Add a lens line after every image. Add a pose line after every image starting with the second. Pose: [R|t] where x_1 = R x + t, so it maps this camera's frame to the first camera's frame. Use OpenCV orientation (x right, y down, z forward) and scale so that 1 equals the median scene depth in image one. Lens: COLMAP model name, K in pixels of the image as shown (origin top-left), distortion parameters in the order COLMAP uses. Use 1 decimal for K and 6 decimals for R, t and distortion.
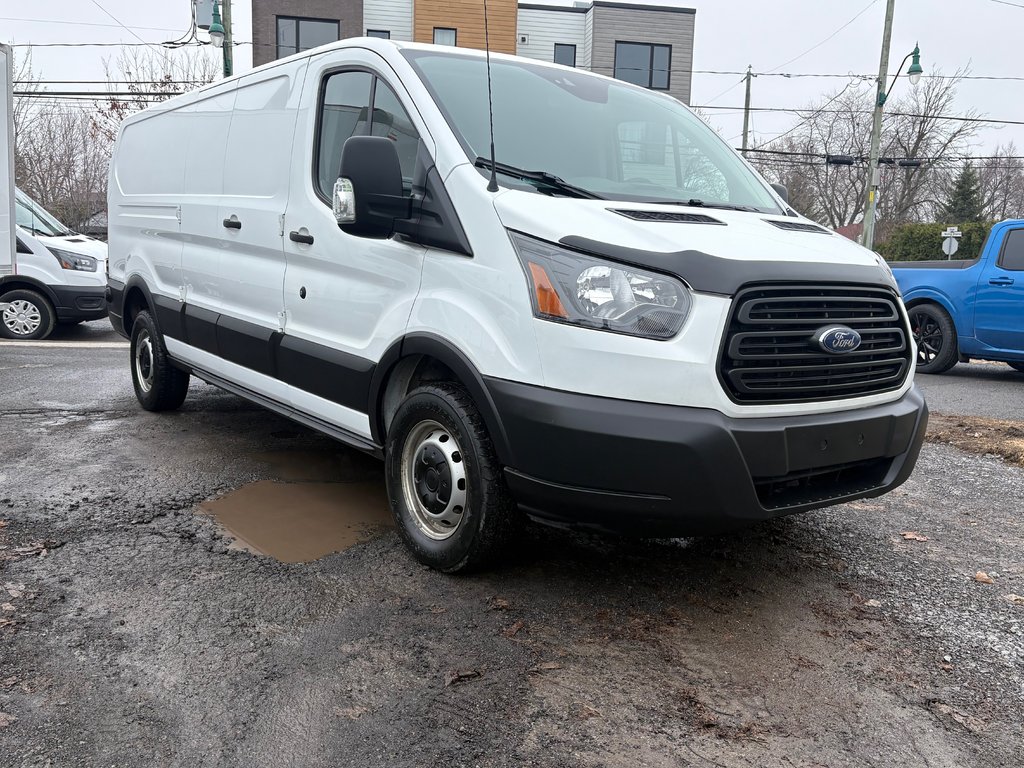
lens RADIAL K [[872.1, 0, 518.3], [0, 872.1, 373.1], [0, 0, 1]] dist [0.055932, -0.057830]
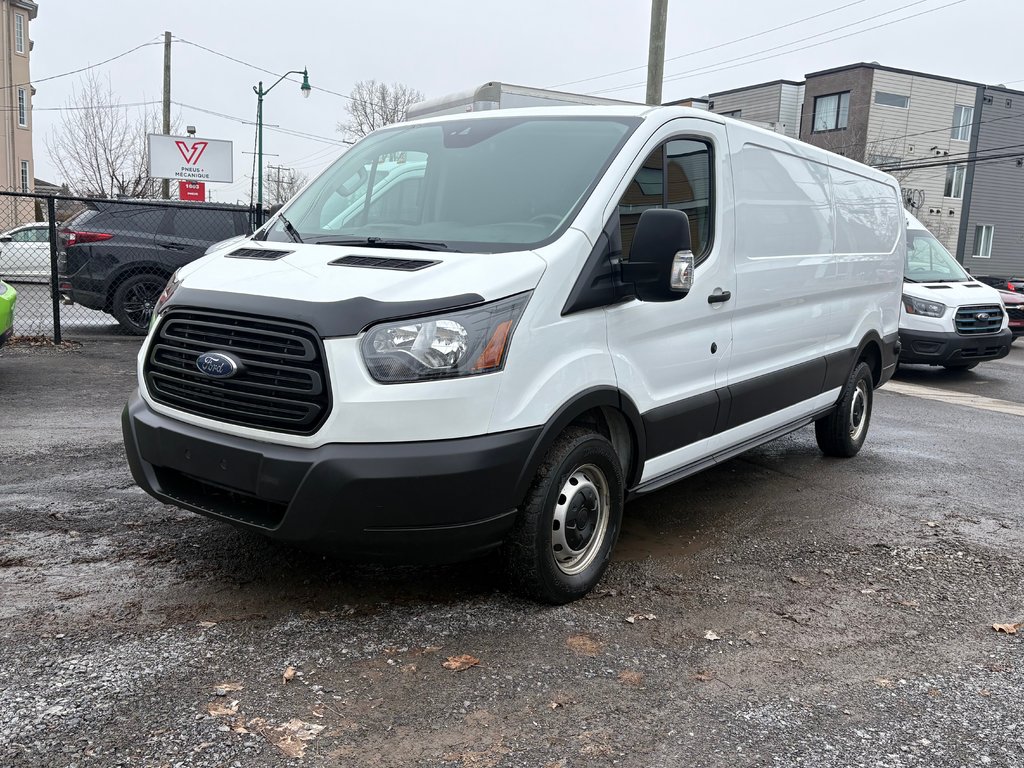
lens RADIAL K [[872.1, 0, 518.3], [0, 872.1, 373.1], [0, 0, 1]] dist [0.055932, -0.057830]
pose [[0.329523, 0.107725, -0.937982, 1.507917], [-0.158737, 0.985649, 0.057433, -0.149746], [0.930708, 0.129966, 0.341894, 0.982392]]
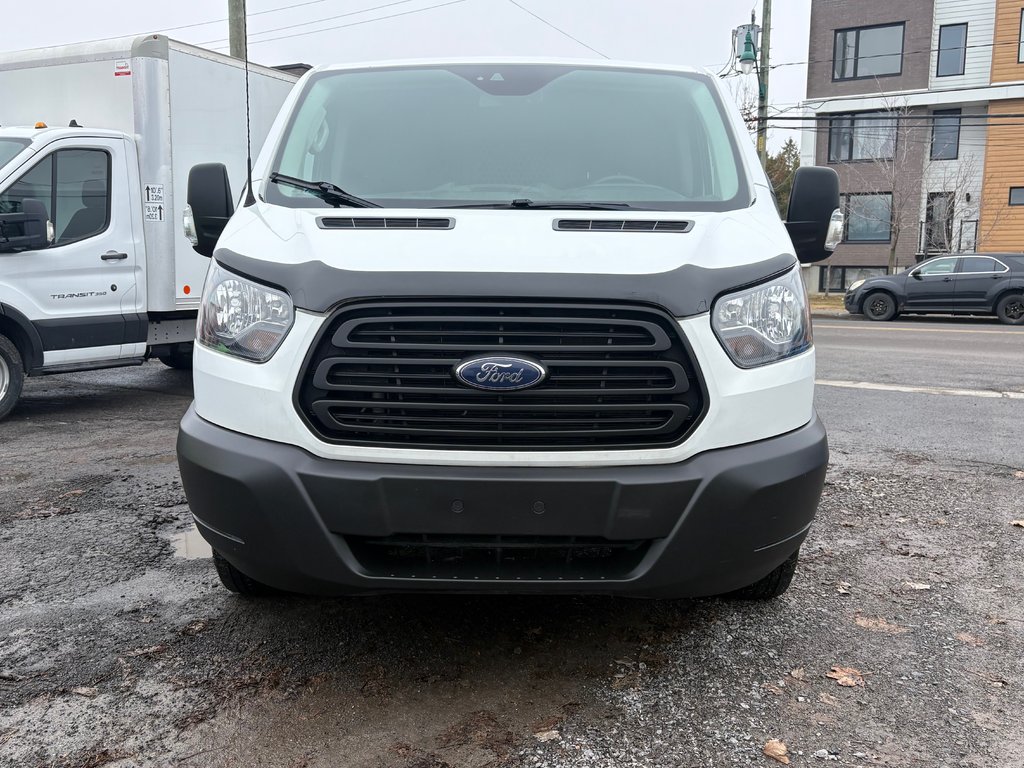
lens RADIAL K [[872.1, 0, 518.3], [0, 872.1, 373.1], [0, 0, 1]] dist [0.055932, -0.057830]
pose [[0.801902, 0.043052, -0.595902, 0.834394], [-0.057091, 0.998358, -0.004699, -0.035160], [0.594721, 0.037789, 0.803043, 0.402501]]
